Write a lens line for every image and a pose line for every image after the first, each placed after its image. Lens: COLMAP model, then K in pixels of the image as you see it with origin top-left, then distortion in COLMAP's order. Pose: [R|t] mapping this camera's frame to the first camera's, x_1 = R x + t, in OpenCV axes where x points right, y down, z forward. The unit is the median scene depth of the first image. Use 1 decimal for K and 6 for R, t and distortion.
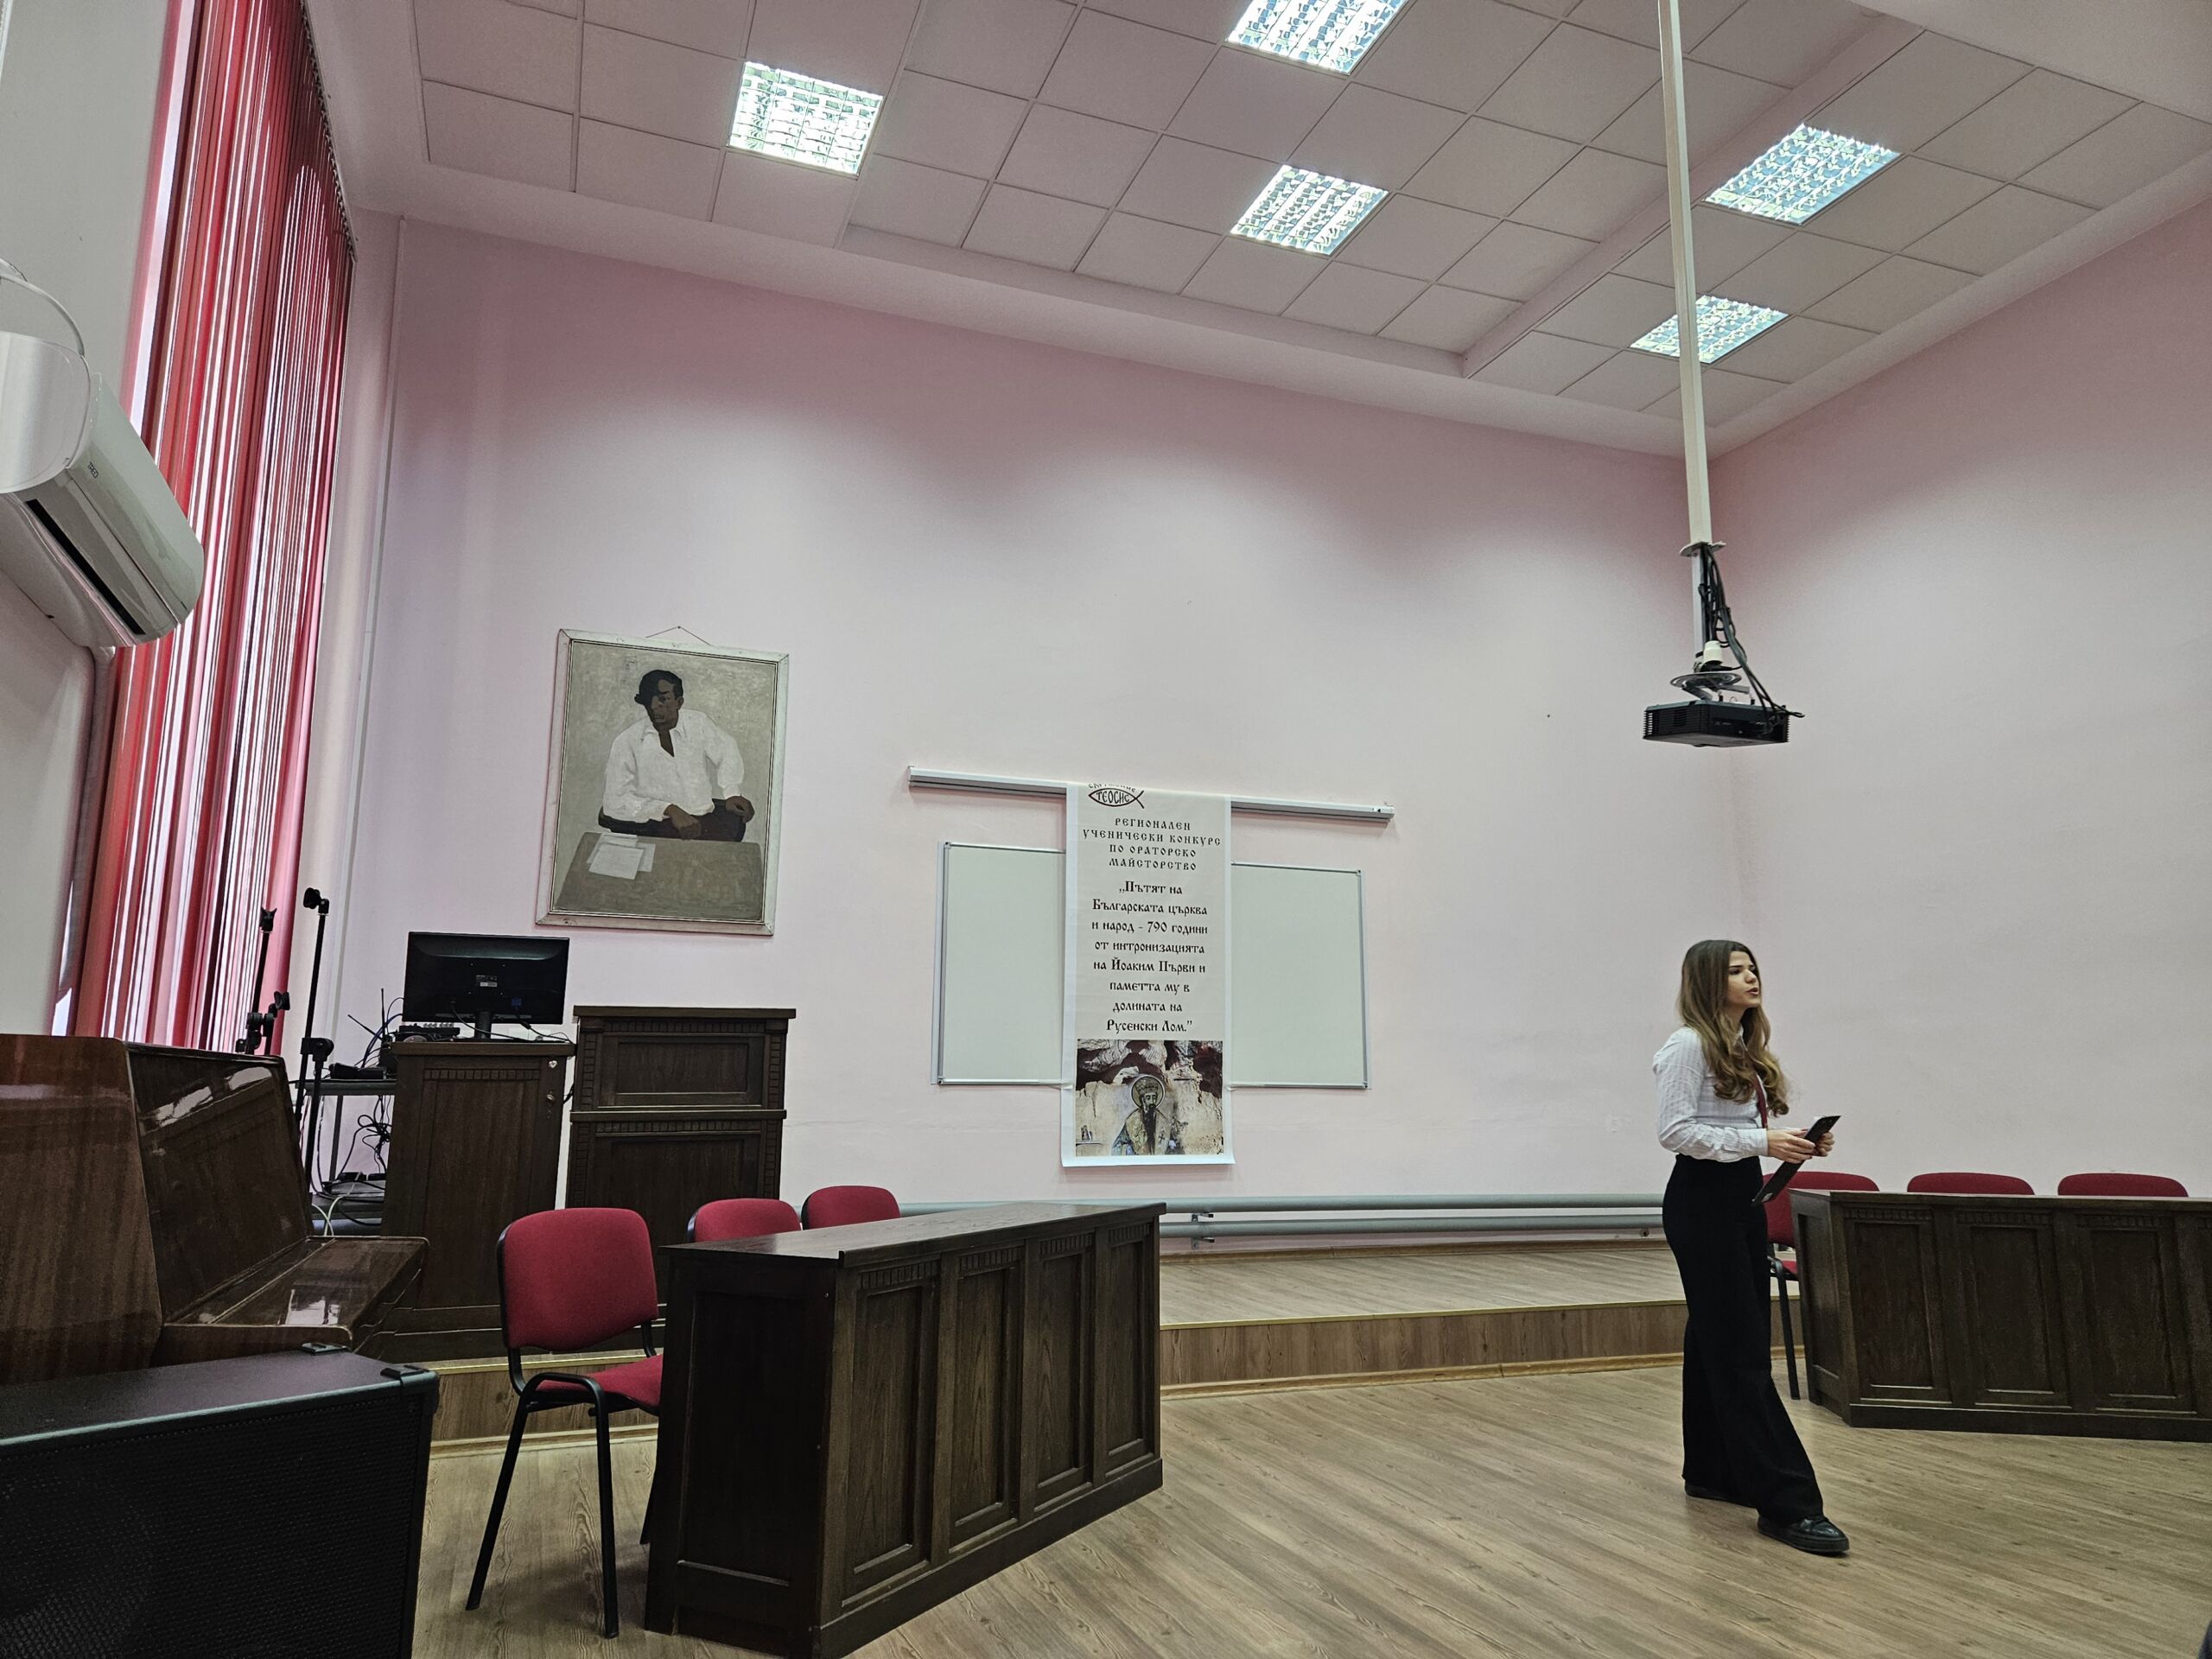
lens RADIAL K [[1479.7, 0, 1096.8], [0, 1479.7, 814.4], [0, 0, 1]] dist [0.079505, -0.063995]
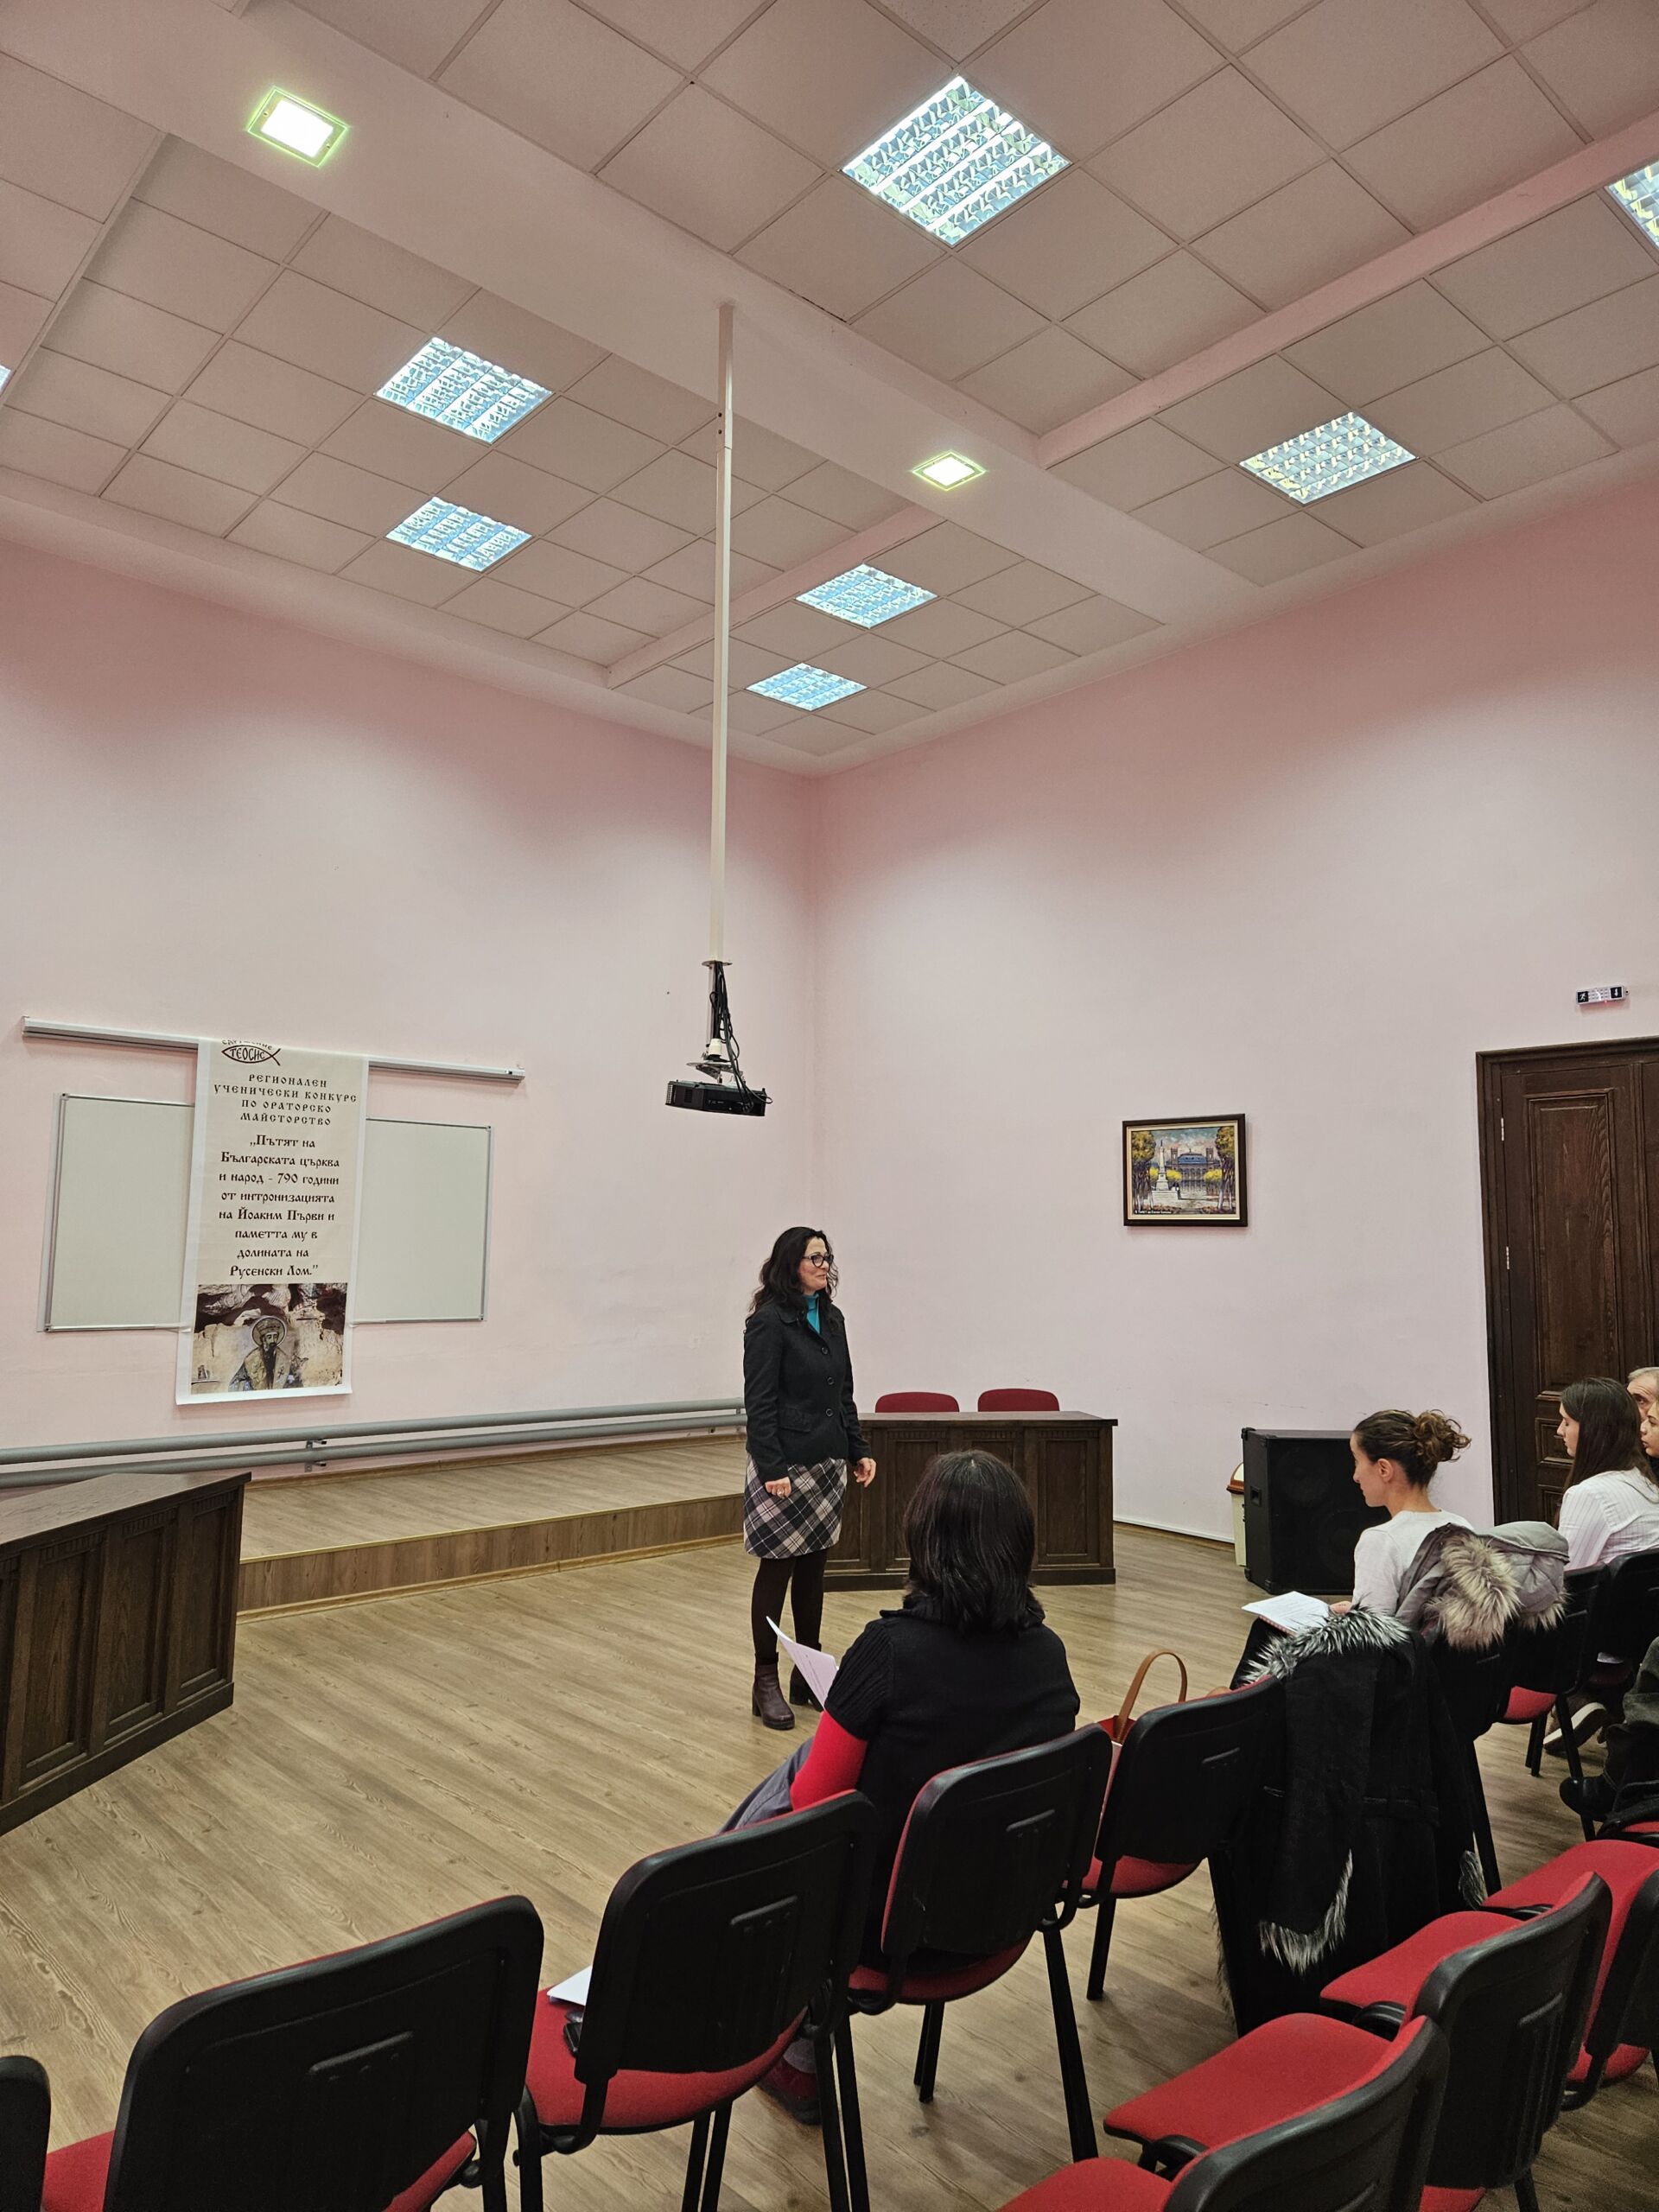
lens RADIAL K [[1479.7, 0, 842.7], [0, 1479.7, 1100.9], [0, 0, 1]] dist [0.079505, -0.063995]
pose [[0.932524, 0.043199, 0.358515, 0.026073], [-0.073251, 0.994807, 0.070663, -0.087043], [-0.353601, -0.092156, 0.930846, -0.141654]]
